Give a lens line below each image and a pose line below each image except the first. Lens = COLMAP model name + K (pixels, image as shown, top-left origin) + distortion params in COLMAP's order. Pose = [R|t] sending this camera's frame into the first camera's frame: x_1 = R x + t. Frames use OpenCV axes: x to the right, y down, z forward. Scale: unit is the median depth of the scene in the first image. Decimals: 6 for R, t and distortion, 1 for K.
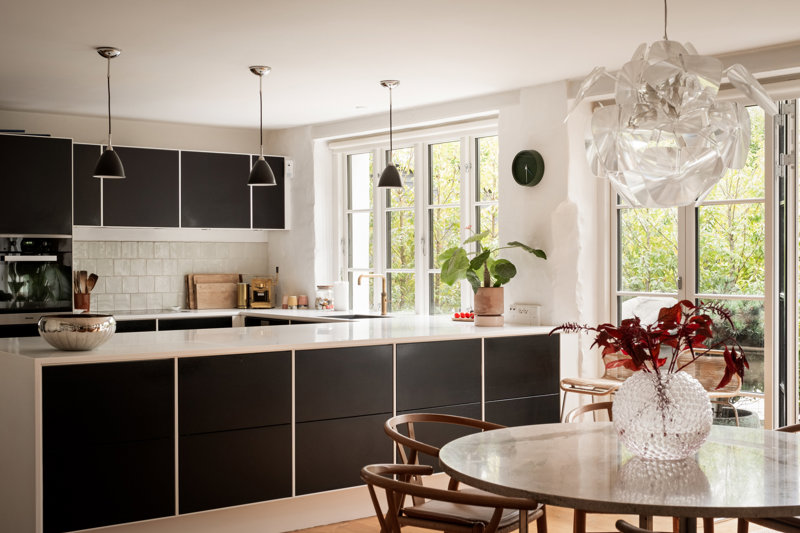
lens RADIAL K [[1079.0, 0, 400.0], [0, 1079.0, 266.5], [0, 0, 1]] dist [0.146652, -0.009203]
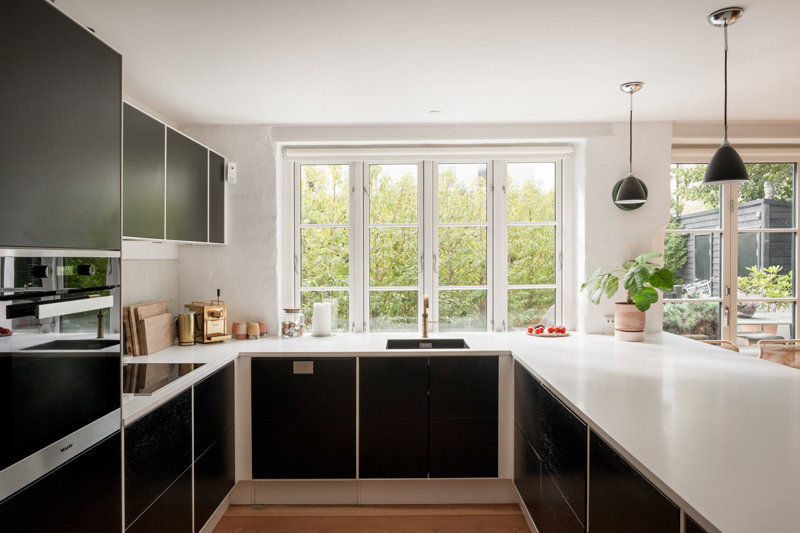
lens RADIAL K [[550.2, 0, 400.0], [0, 550.2, 266.5], [0, 0, 1]] dist [0.000185, 0.000819]
pose [[0.607648, -0.017851, 0.794005, -0.372694], [0.016347, 0.999817, 0.009968, -0.019474], [-0.794038, 0.006923, 0.607829, 0.646958]]
